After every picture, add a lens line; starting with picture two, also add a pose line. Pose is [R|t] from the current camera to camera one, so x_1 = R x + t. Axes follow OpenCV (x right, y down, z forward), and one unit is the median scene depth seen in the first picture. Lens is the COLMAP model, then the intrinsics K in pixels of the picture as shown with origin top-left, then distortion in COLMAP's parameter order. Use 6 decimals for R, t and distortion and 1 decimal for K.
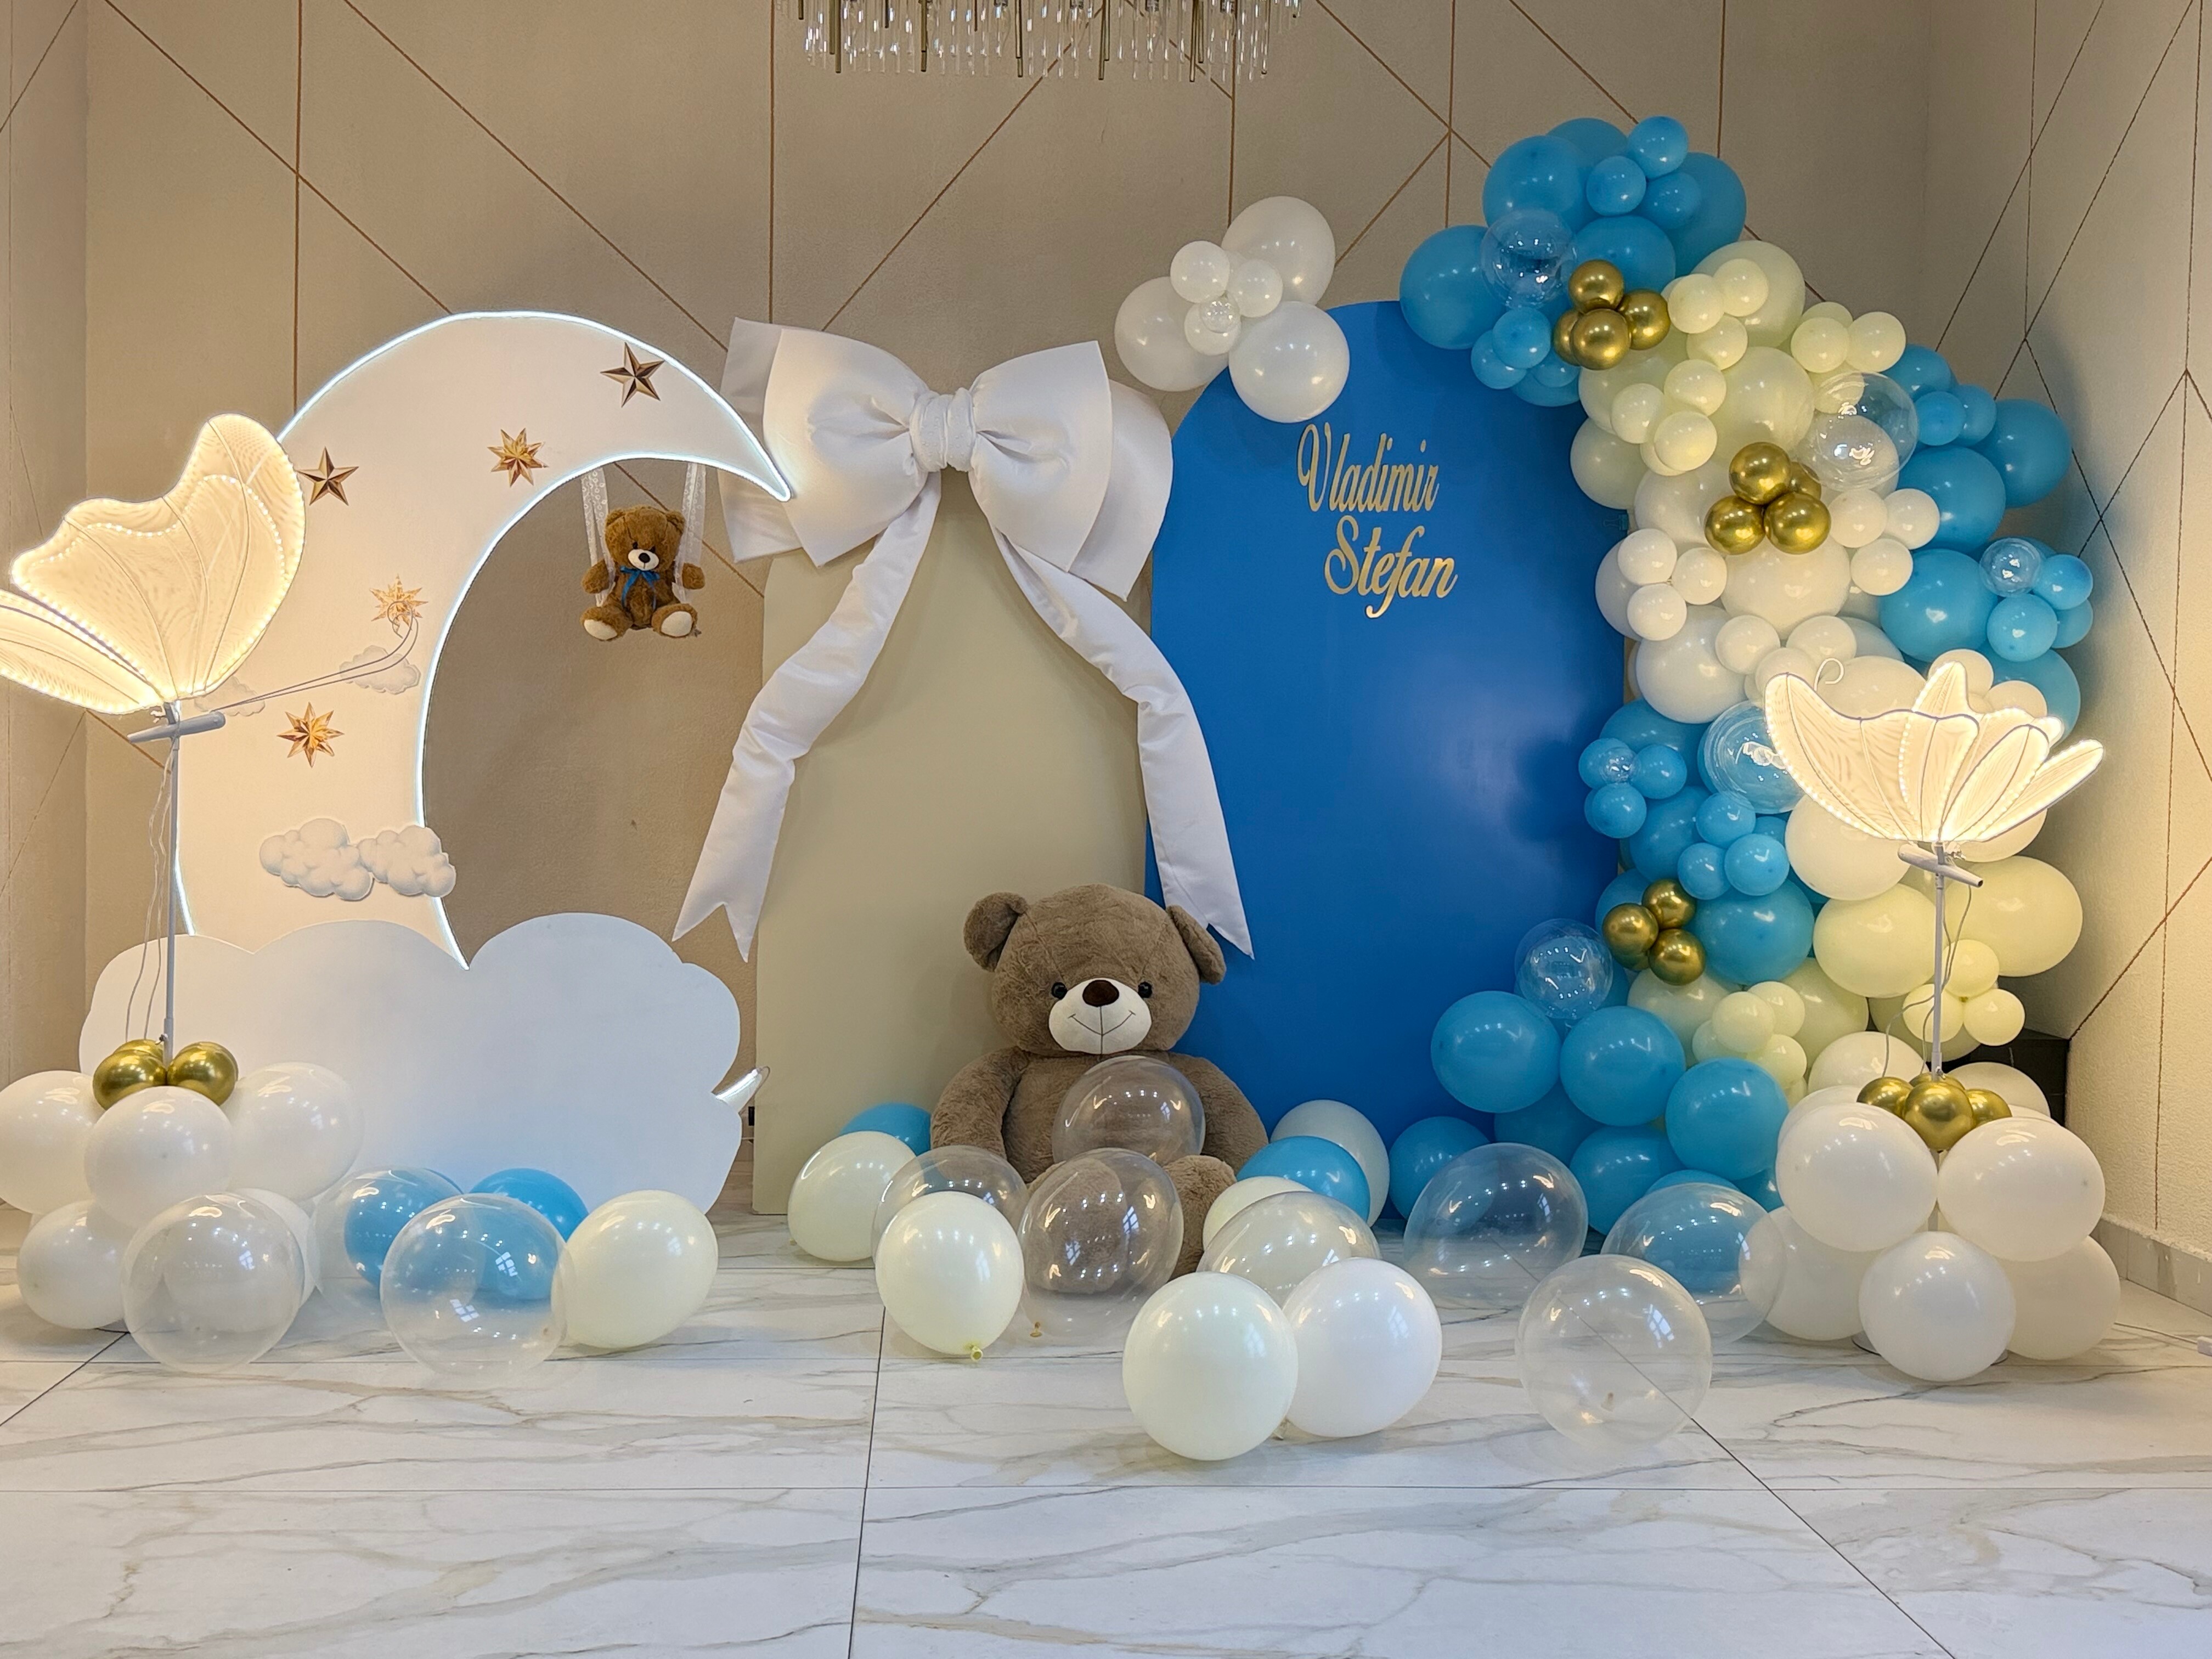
lens RADIAL K [[1984.3, 0, 1095.3], [0, 1984.3, 826.5], [0, 0, 1]] dist [-0.040496, 0.000000]
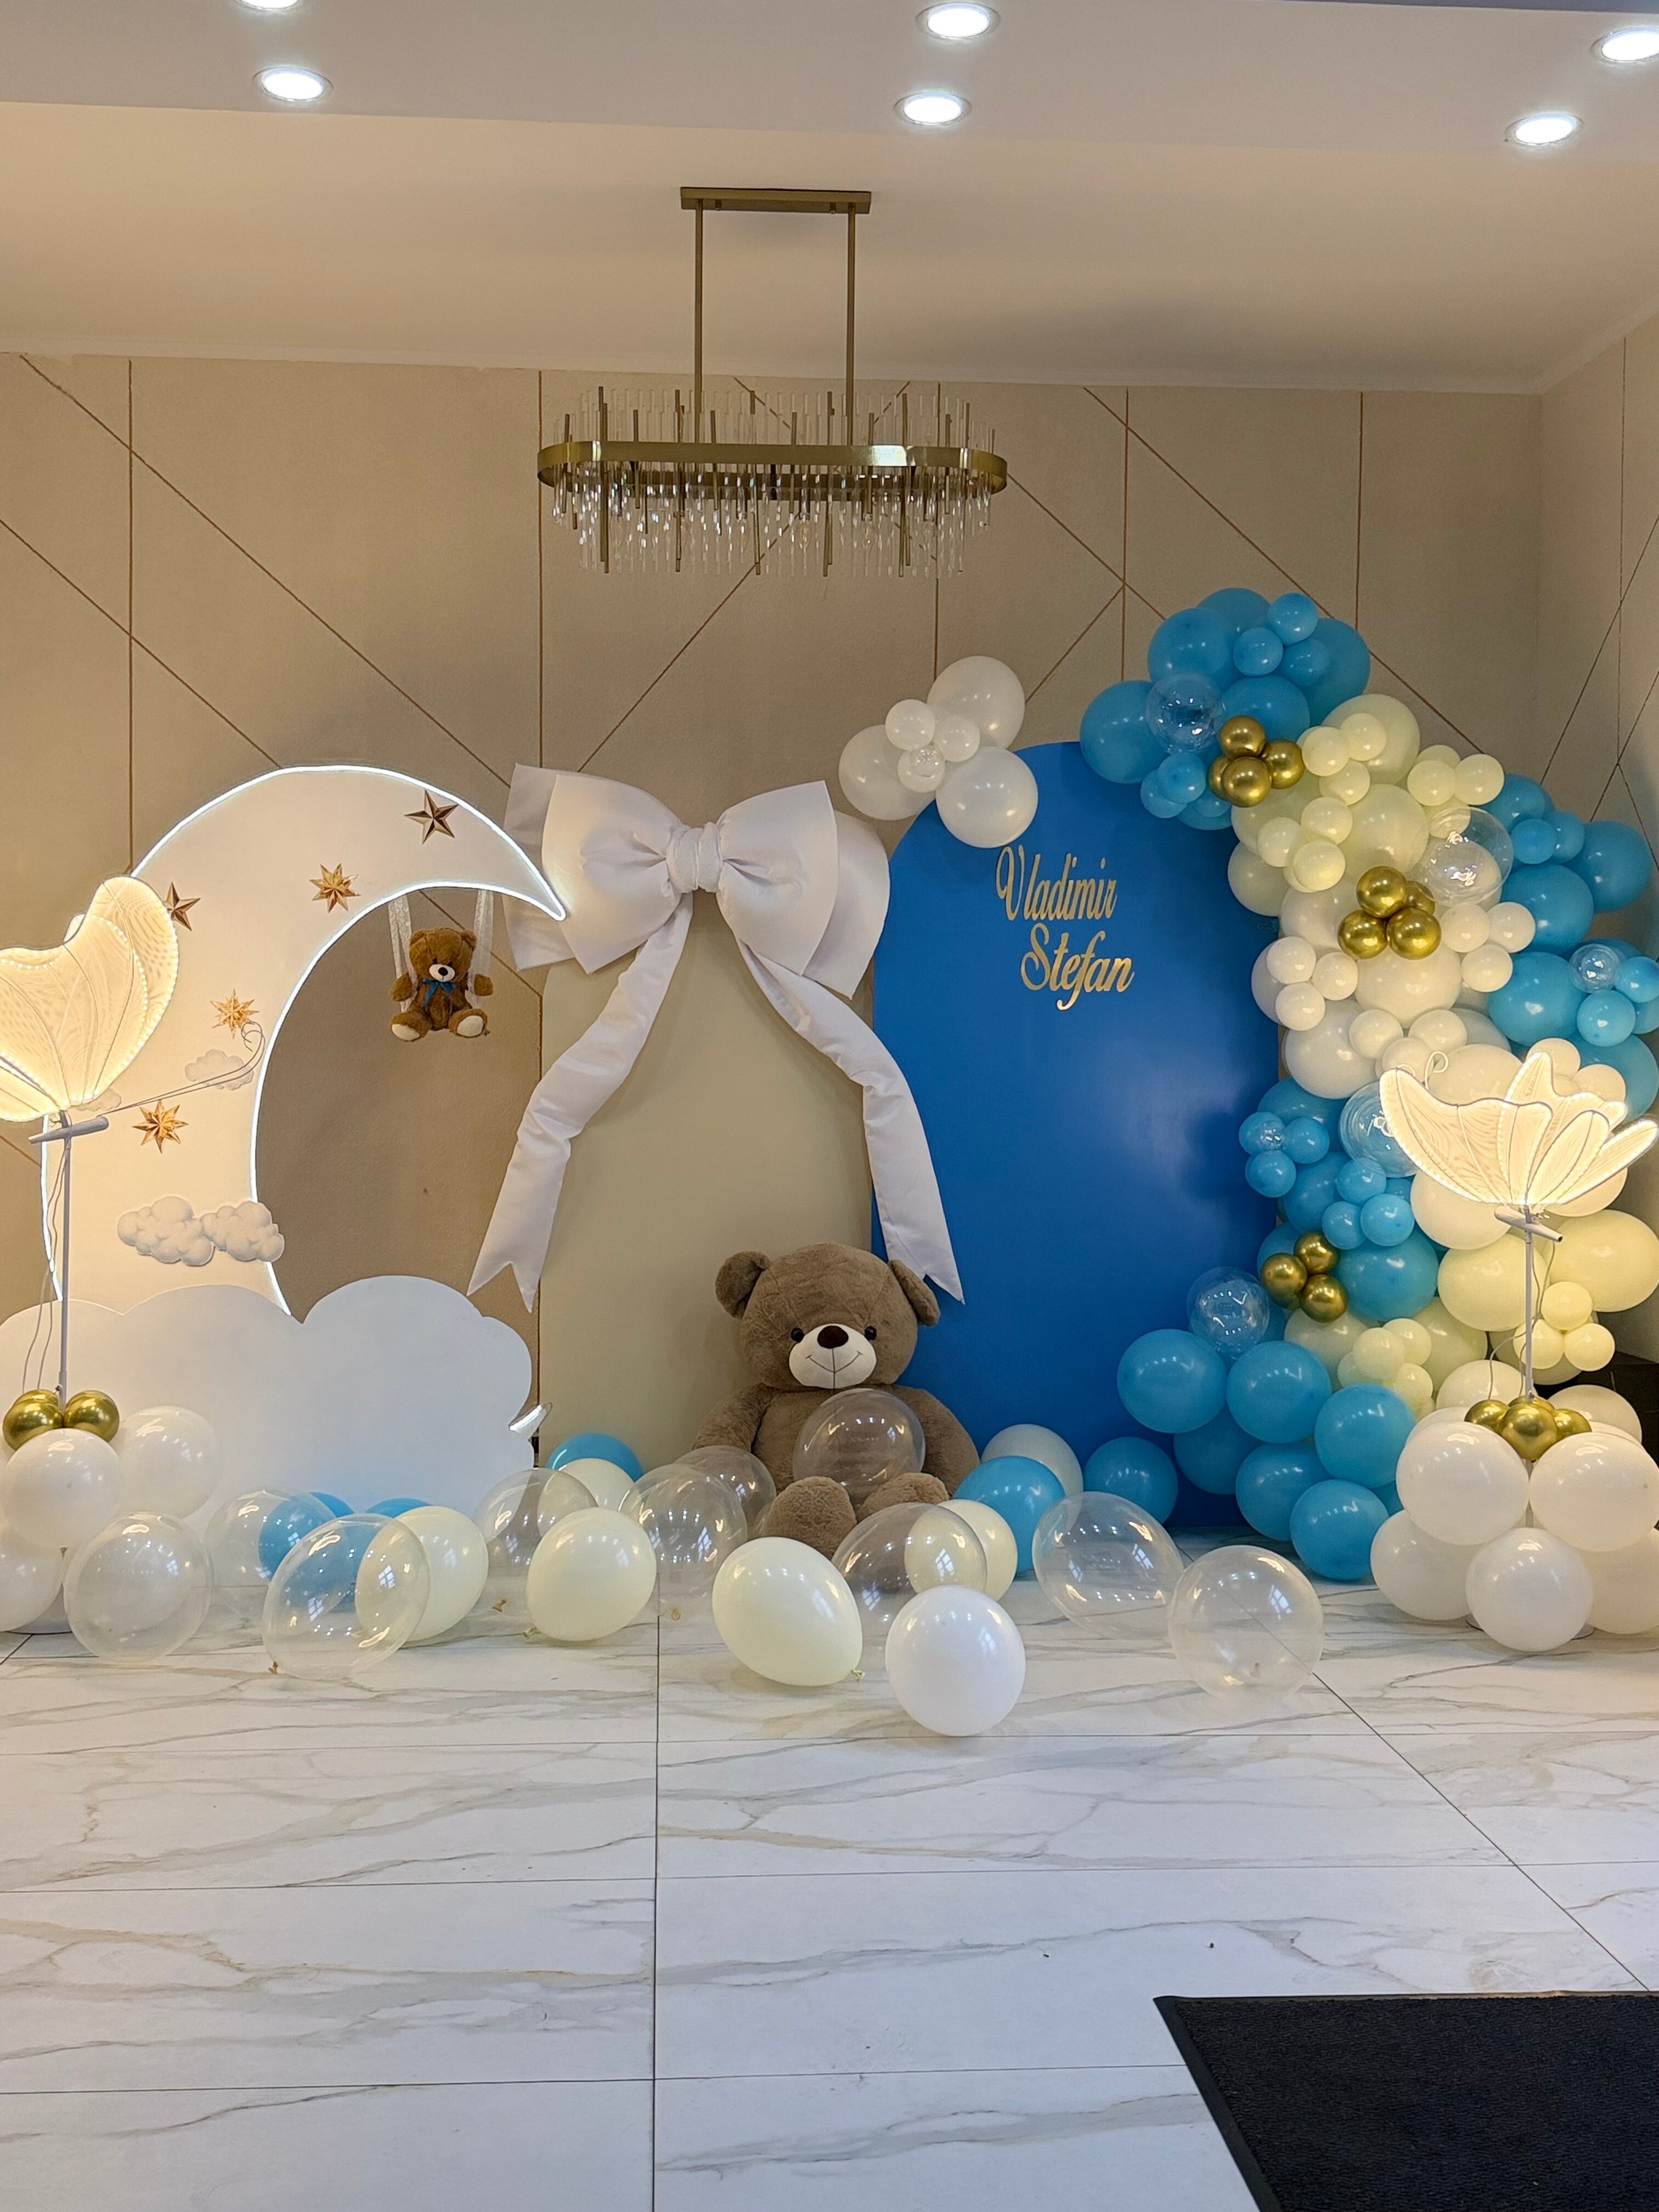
lens RADIAL K [[1984.3, 0, 831.9], [0, 1984.3, 1094.4], [0, 0, 1]] dist [-0.040496, 0.000000]
pose [[0.999886, -0.012887, 0.007884, -0.006347], [0.013086, 0.999583, -0.025724, -0.029981], [-0.007549, 0.025824, 0.999638, -0.184774]]
